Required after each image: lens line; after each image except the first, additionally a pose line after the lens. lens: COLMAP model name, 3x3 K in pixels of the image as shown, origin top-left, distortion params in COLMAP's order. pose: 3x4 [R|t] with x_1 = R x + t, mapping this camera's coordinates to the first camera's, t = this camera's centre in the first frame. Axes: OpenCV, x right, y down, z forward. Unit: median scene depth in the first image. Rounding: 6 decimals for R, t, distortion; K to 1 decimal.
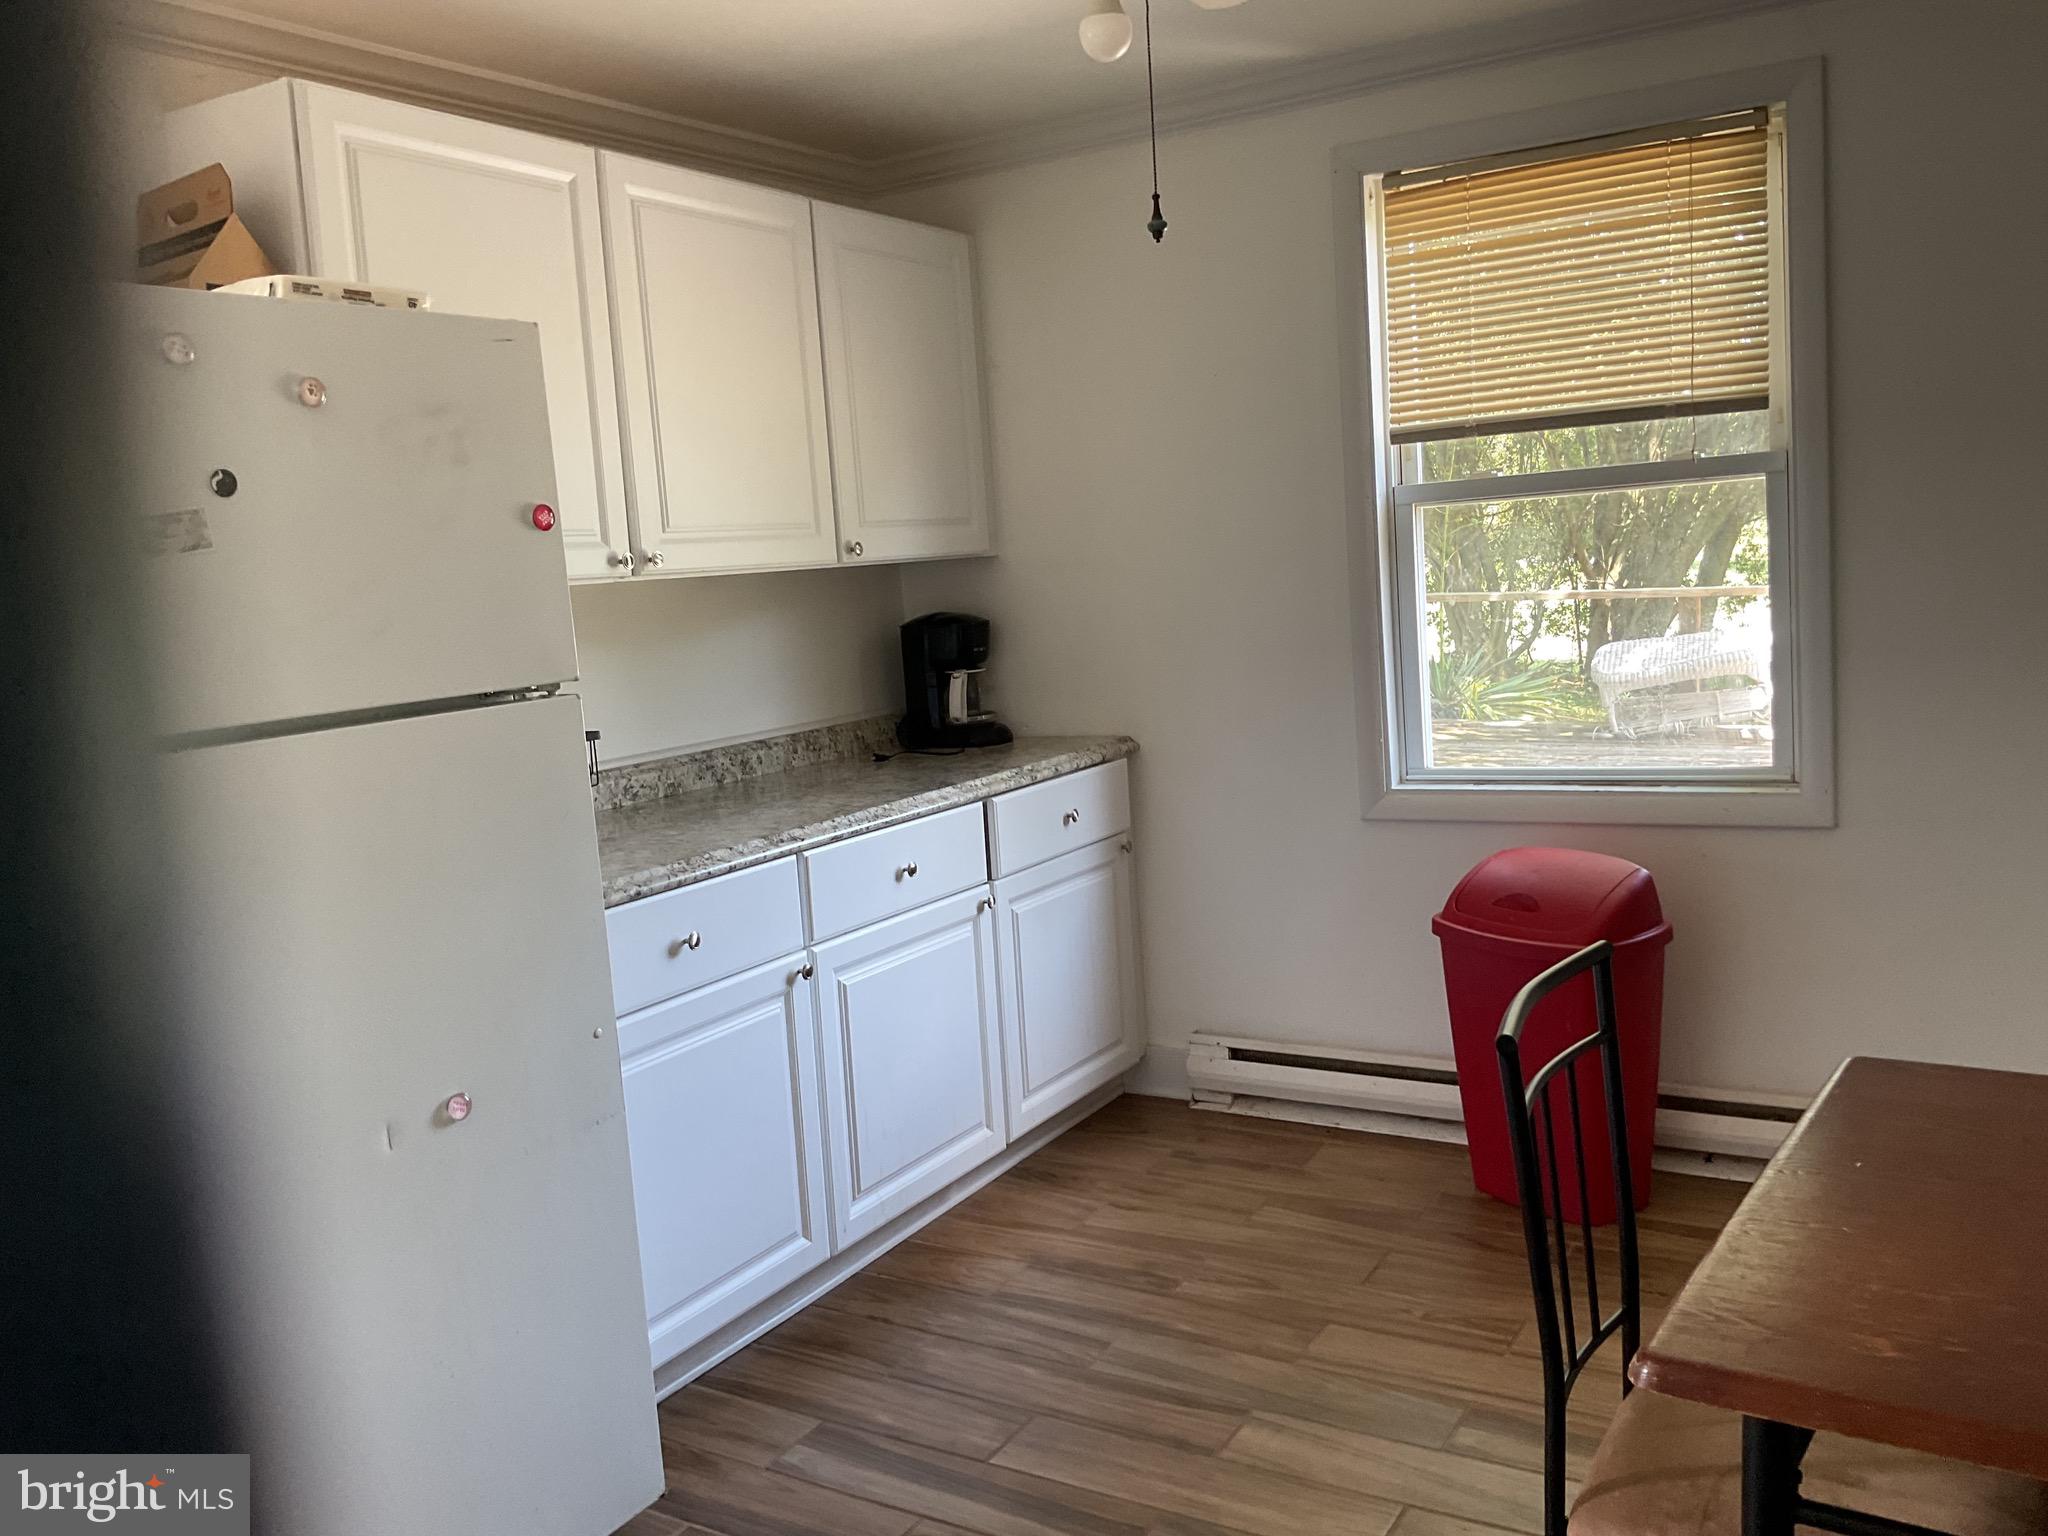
lens RADIAL K [[1707.2, 0, 1018.1], [0, 1707.2, 760.9], [0, 0, 1]] dist [-0.017952, -0.006512]
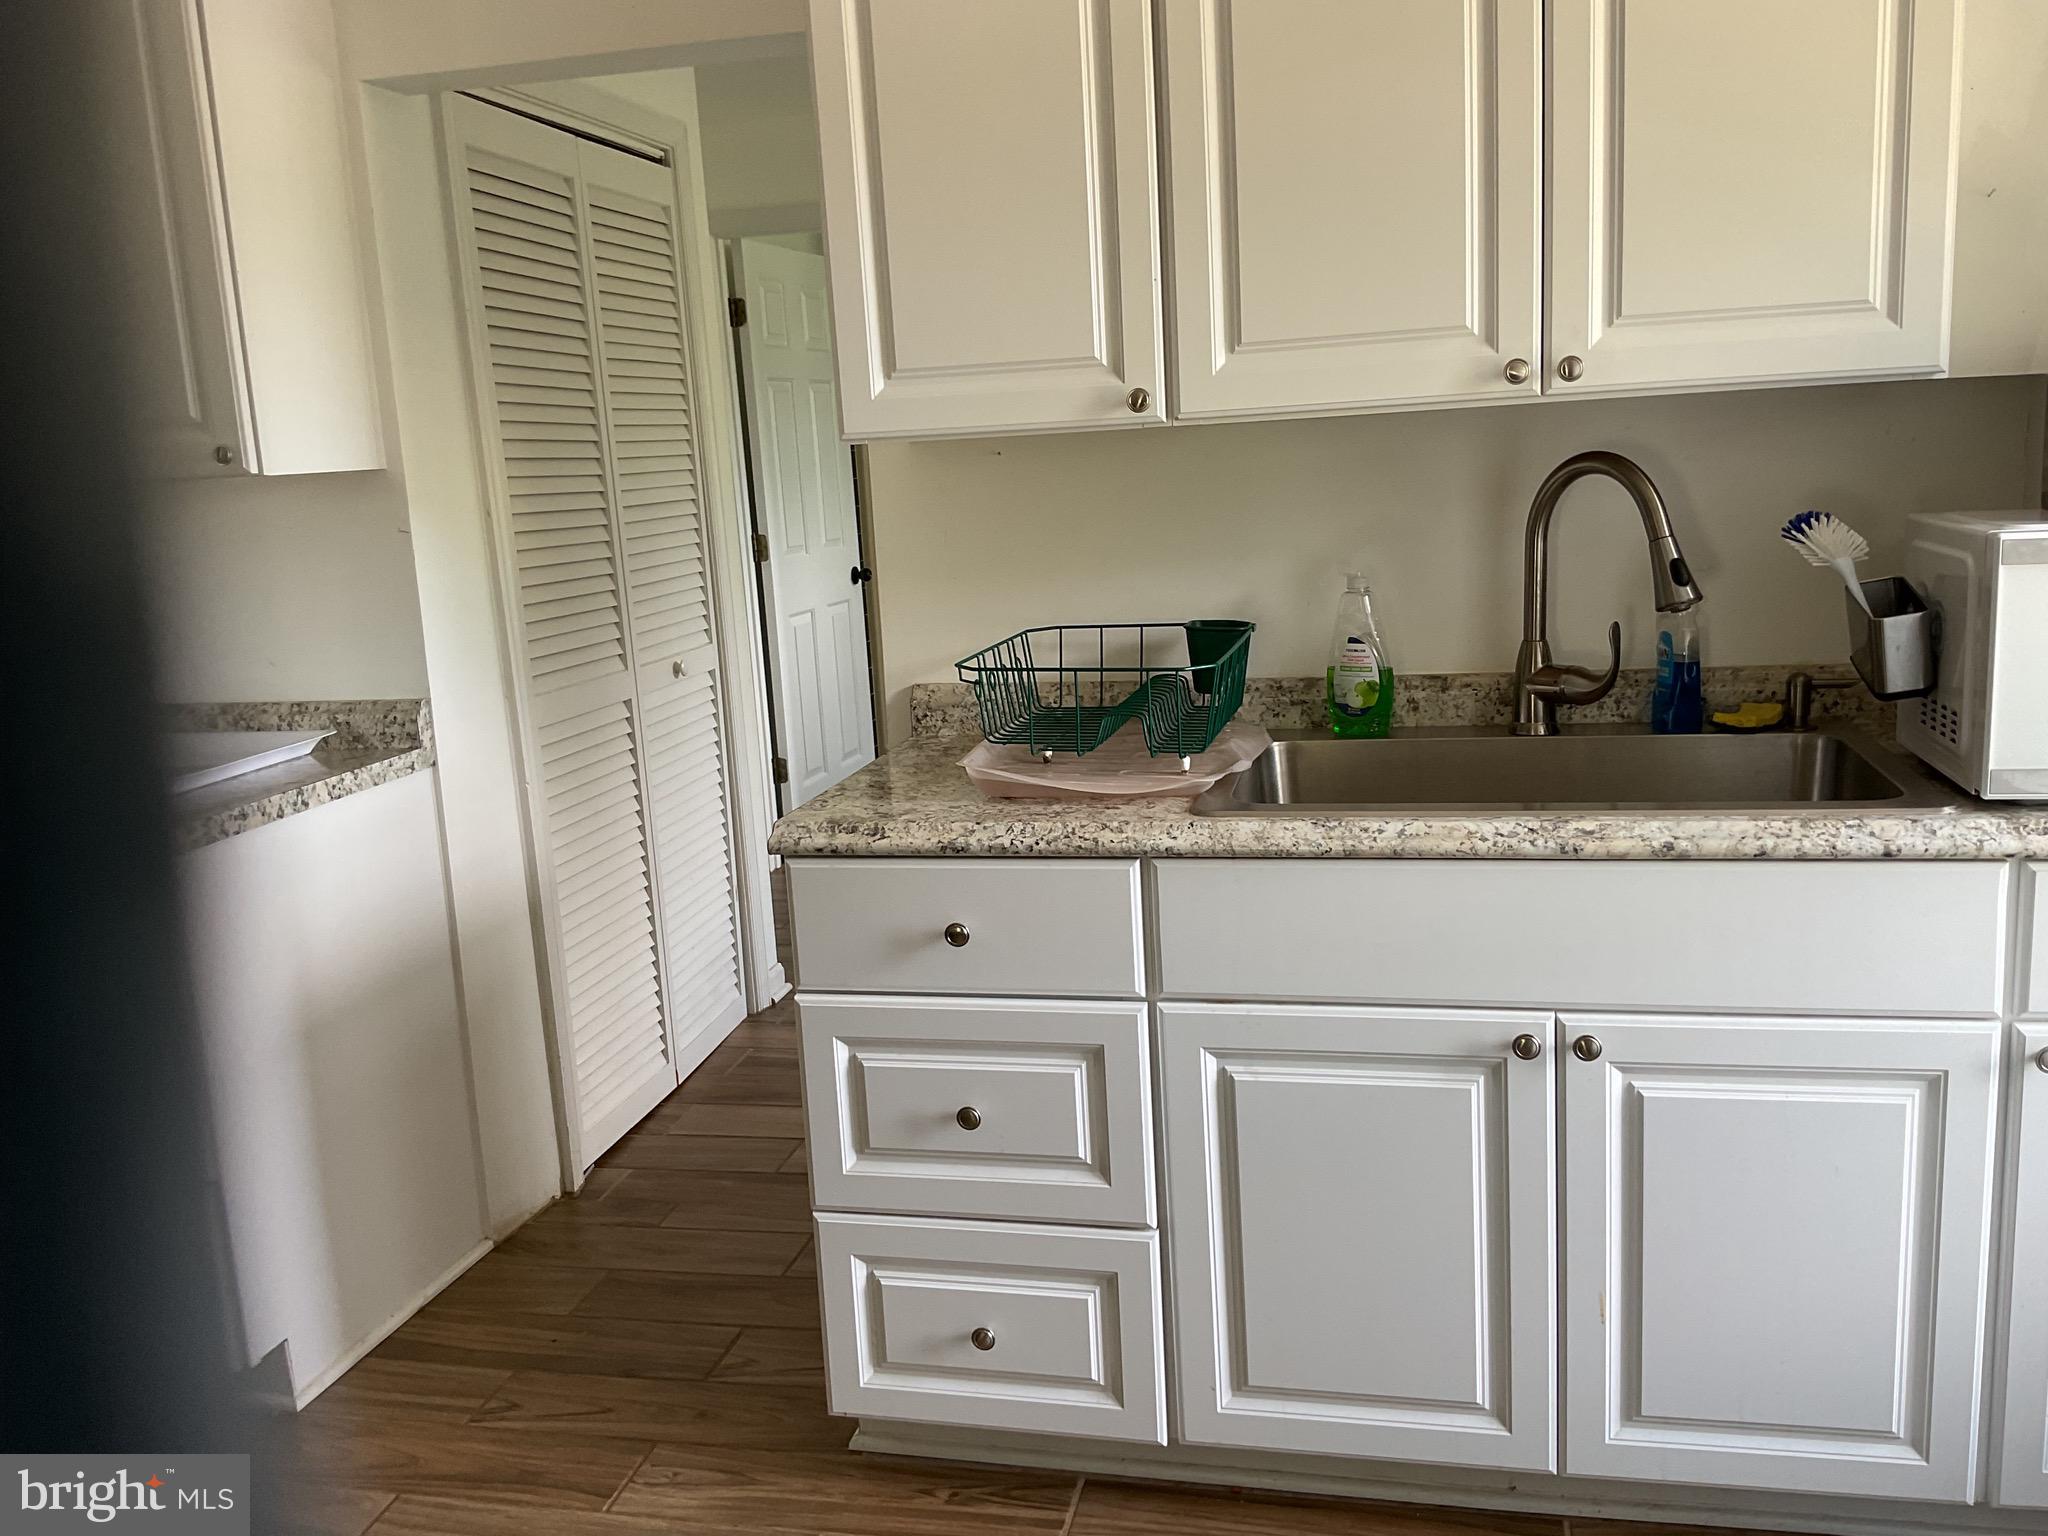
lens RADIAL K [[1707.2, 0, 1023.9], [0, 1707.2, 773.0], [0, 0, 1]] dist [-0.017952, -0.006512]
pose [[0.324595, 0.238979, -0.915165, 0.352981], [-0.089044, 0.970979, 0.221972, -0.094610], [0.941652, 0.009439, 0.336455, 0.587293]]
